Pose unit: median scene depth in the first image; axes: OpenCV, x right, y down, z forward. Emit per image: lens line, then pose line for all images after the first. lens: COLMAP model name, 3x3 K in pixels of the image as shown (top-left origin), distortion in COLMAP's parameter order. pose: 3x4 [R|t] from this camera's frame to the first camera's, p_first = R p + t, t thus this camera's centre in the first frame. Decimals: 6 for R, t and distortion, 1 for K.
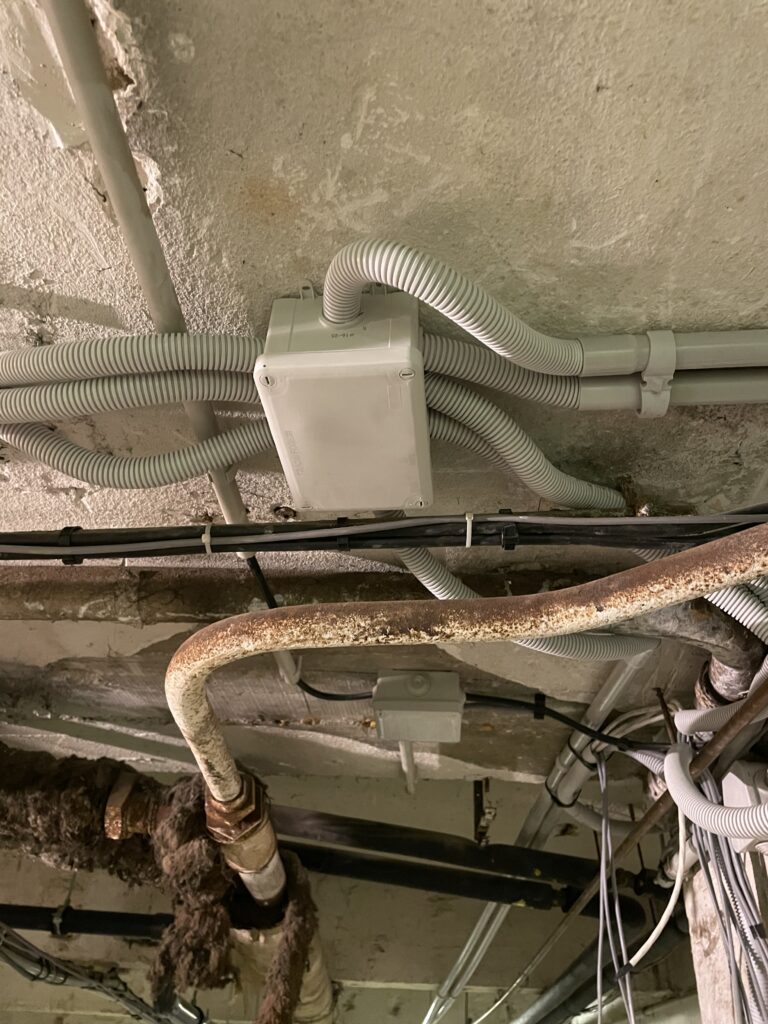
lens RADIAL K [[781.8, 0, 387.1], [0, 781.8, 488.8], [0, 0, 1]] dist [0.078578, -0.105087]
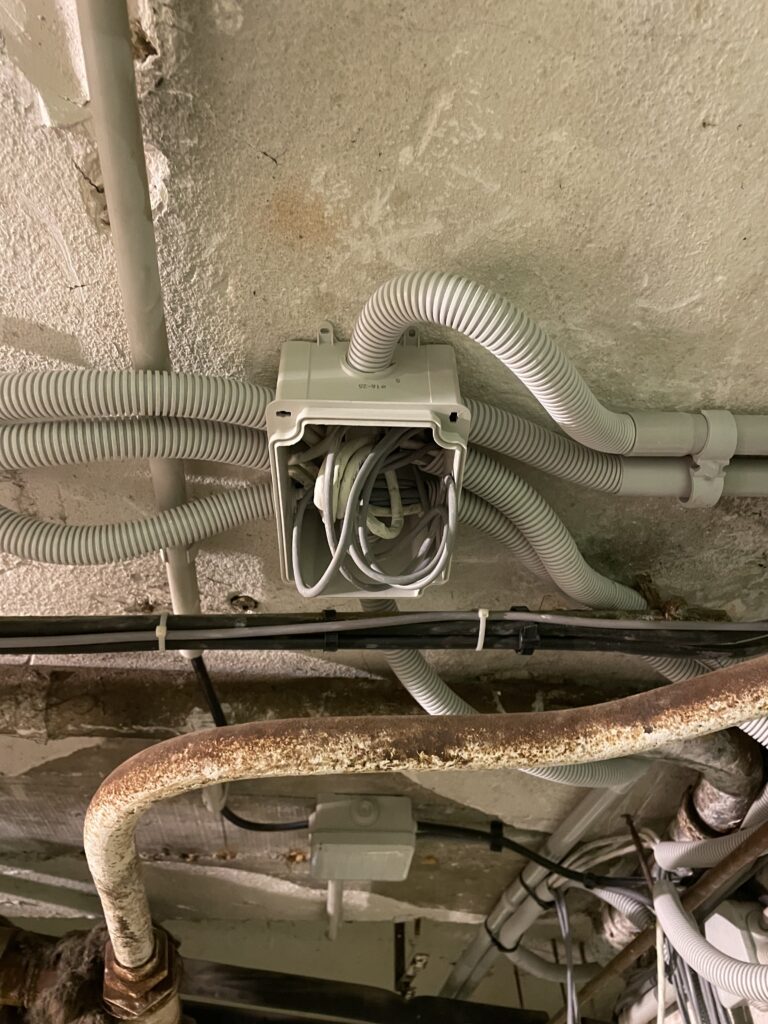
lens RADIAL K [[781.8, 0, 387.1], [0, 781.8, 488.8], [0, 0, 1]] dist [0.078578, -0.105087]
pose [[0.988552, 0.054171, 0.140821, -0.134081], [-0.035791, 0.990879, -0.129918, 0.016528], [-0.146574, 0.123390, 0.981474, 0.174204]]
